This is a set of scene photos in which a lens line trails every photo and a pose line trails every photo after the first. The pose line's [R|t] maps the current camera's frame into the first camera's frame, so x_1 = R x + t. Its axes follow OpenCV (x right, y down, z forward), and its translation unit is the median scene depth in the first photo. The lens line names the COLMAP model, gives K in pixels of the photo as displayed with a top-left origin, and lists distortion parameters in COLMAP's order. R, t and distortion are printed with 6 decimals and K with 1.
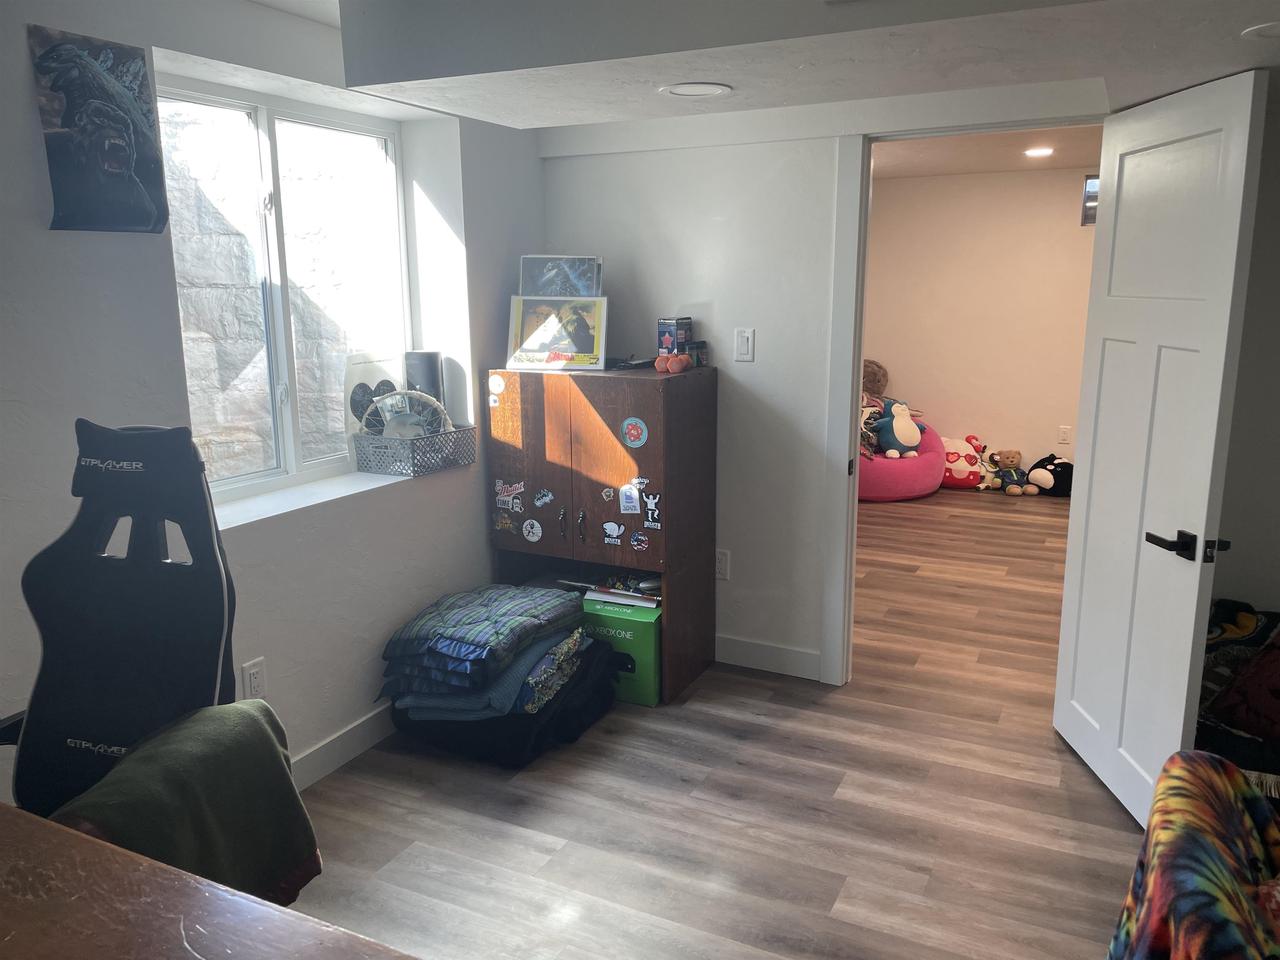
lens RADIAL K [[967.3, 0, 636.1], [0, 967.3, 476.0], [0, 0, 1]] dist [0.105917, -0.132767]
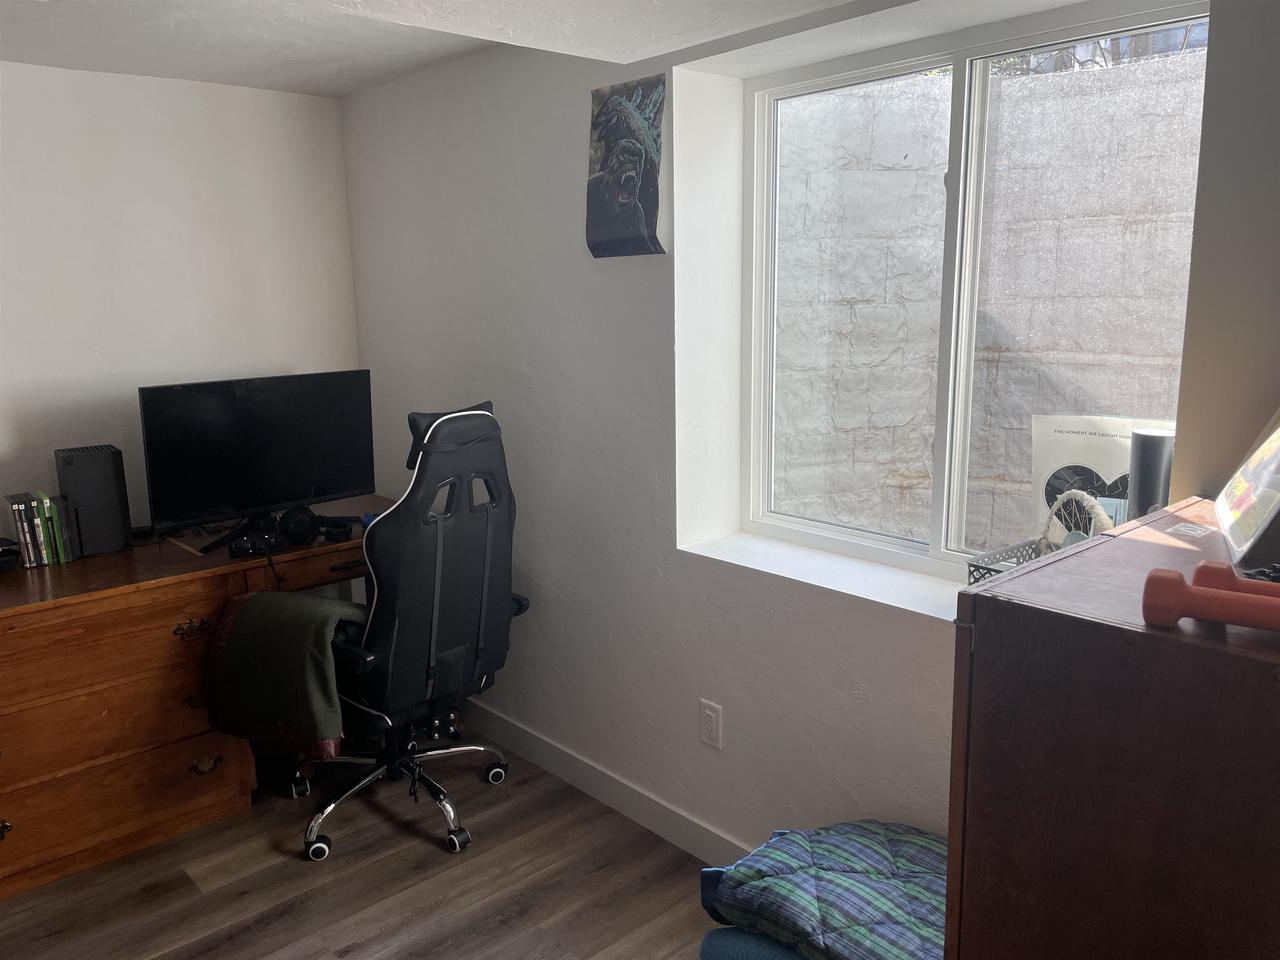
lens RADIAL K [[967.3, 0, 636.1], [0, 967.3, 476.0], [0, 0, 1]] dist [0.105917, -0.132767]
pose [[-0.351959, 0.187323, -0.917080, 0.560724], [-0.170804, 0.950466, 0.259694, -0.310083], [0.920299, 0.248043, -0.302529, 1.465173]]
